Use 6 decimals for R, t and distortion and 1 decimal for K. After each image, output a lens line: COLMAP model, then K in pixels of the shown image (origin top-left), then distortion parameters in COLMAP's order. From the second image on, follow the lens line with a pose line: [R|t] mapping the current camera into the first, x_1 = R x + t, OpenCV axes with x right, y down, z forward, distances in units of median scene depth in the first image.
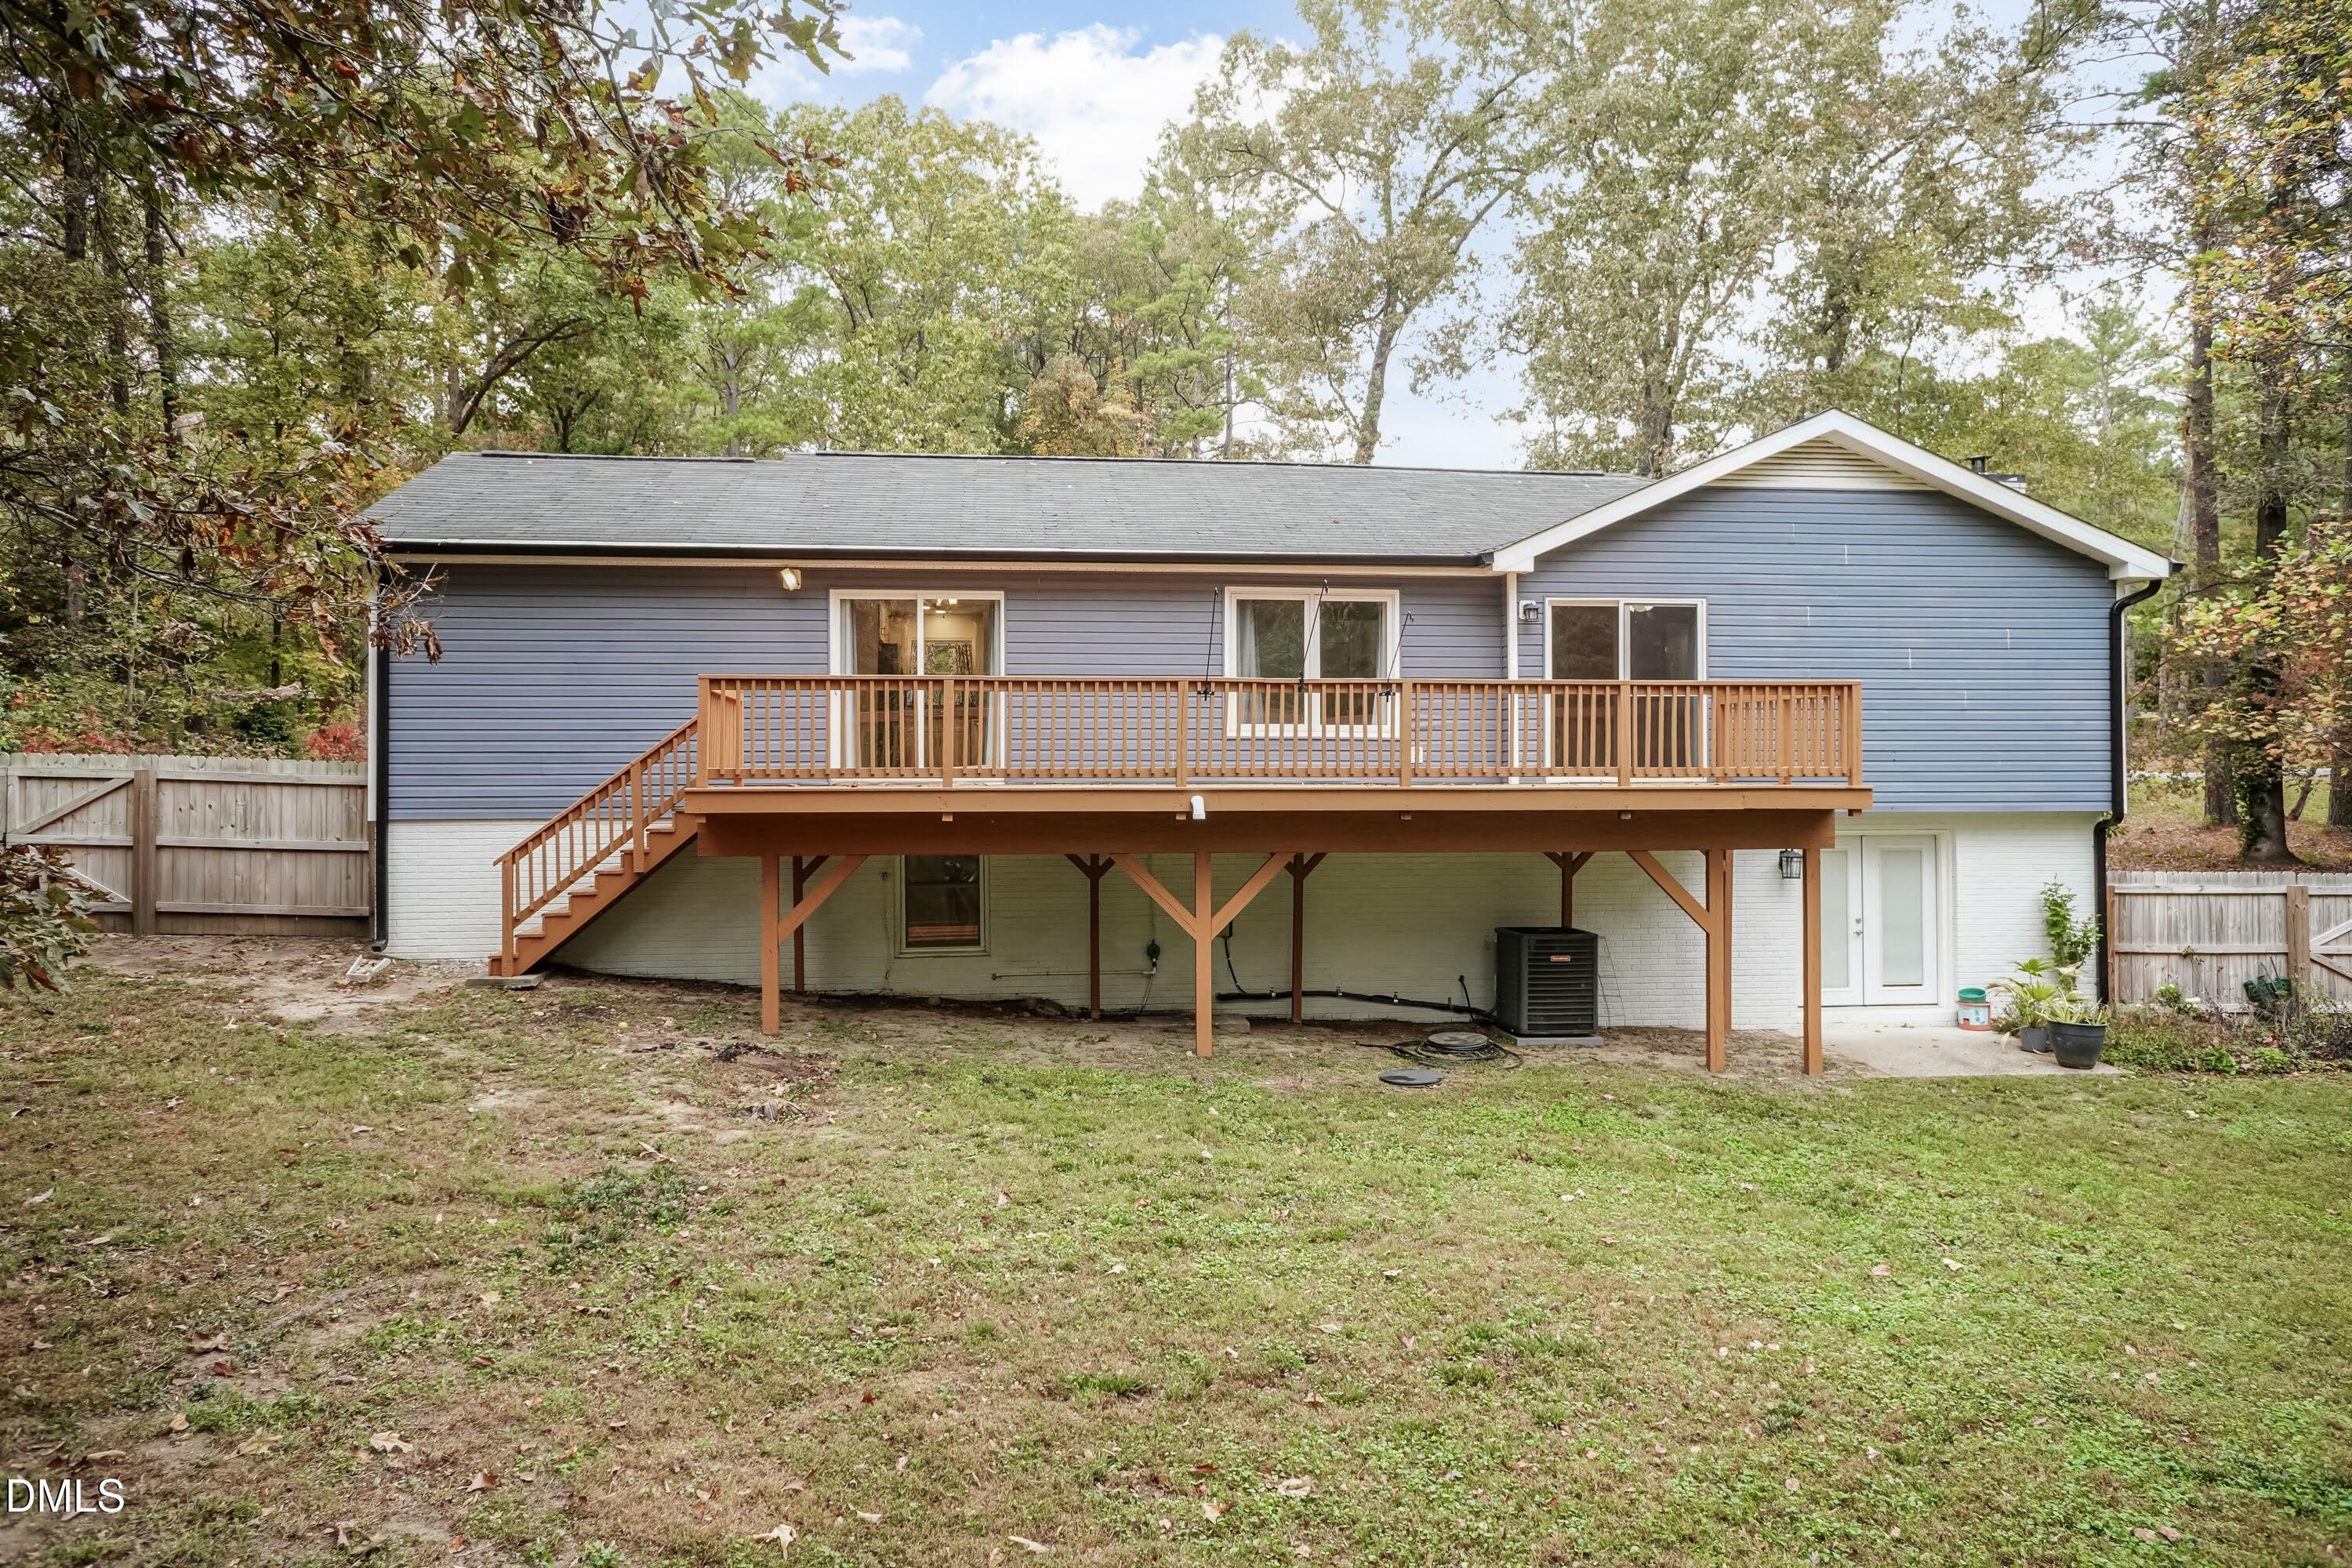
lens RADIAL K [[1609.6, 0, 1154.0], [0, 1609.6, 773.4], [0, 0, 1]] dist [0.003281, 0.052317]
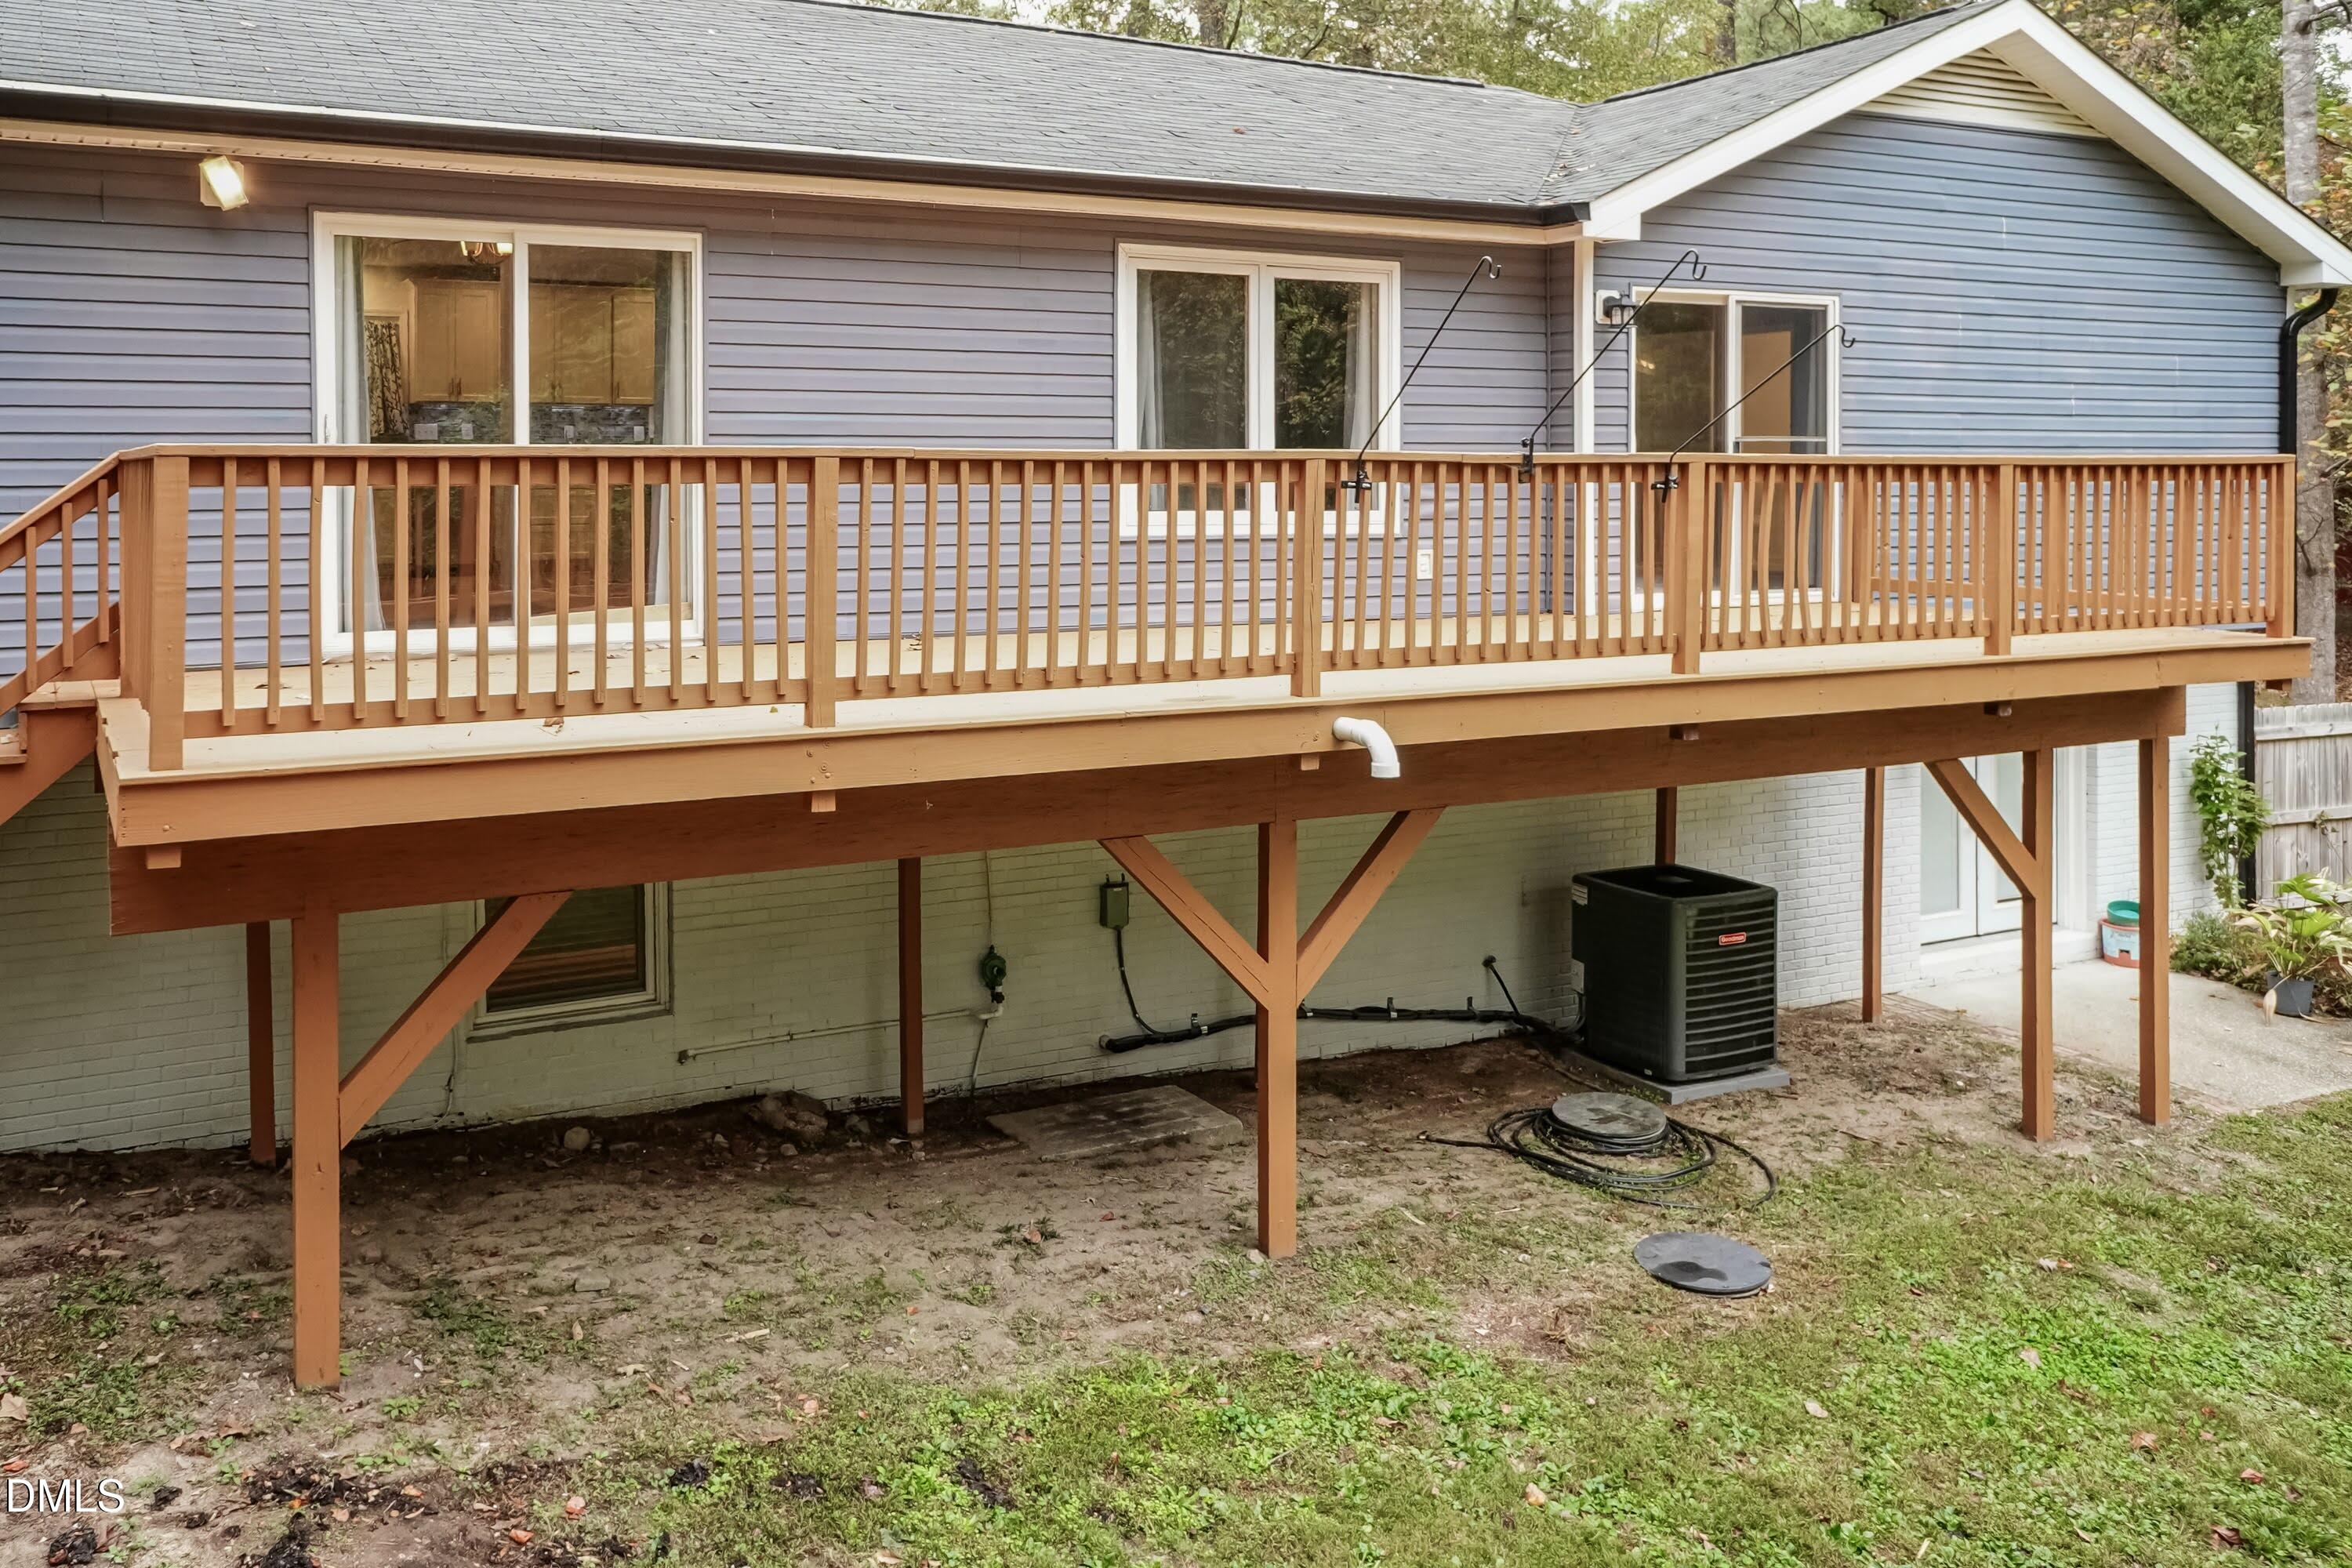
lens RADIAL K [[1979.1, 0, 1038.5], [0, 1979.1, 501.1], [0, 0, 1]] dist [0.016490, 0.022161]
pose [[0.936073, -0.003745, 0.351787, -0.206800], [-0.002613, 0.999842, 0.017598, -0.046375], [-0.351797, -0.017392, 0.935915, 0.429872]]
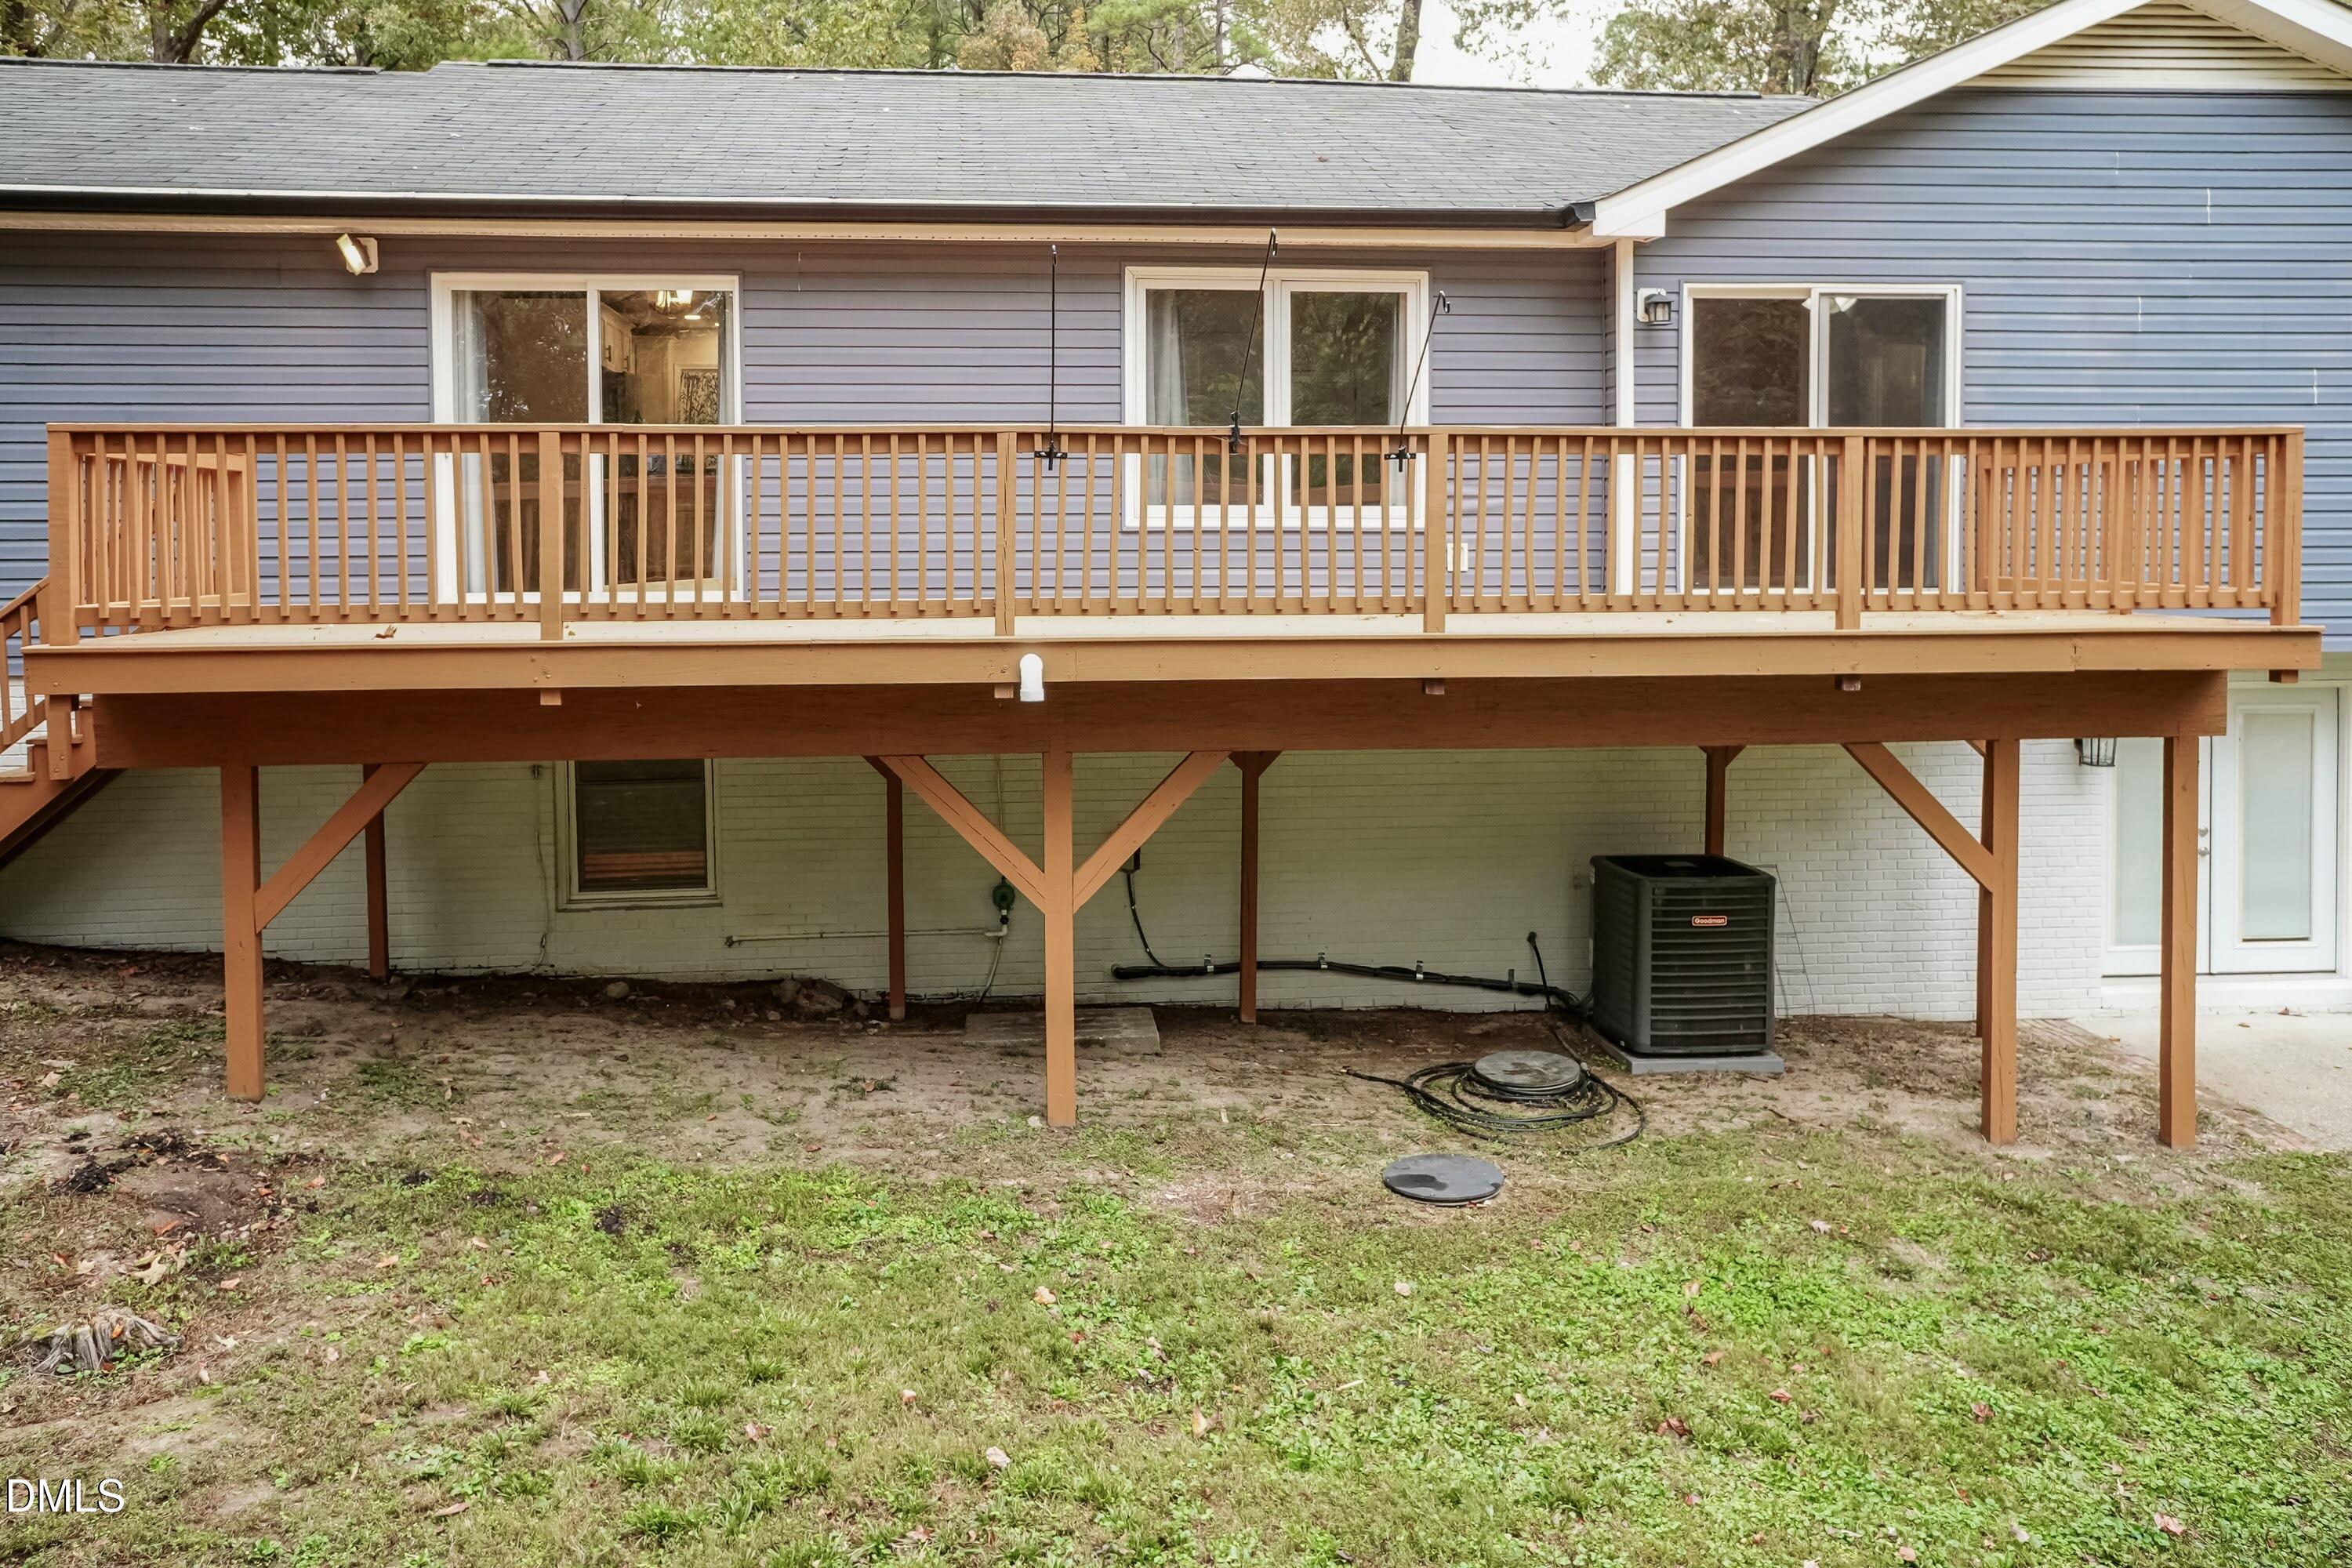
lens RADIAL K [[1903.2, 0, 1118.0], [0, 1903.2, 622.3], [0, 0, 1]] dist [-0.001809, 0.053453]
pose [[0.999856, -0.002123, -0.016815, 0.054027], [0.002865, 0.999017, 0.044241, -0.019510], [0.016704, -0.044283, 0.998879, 0.321415]]
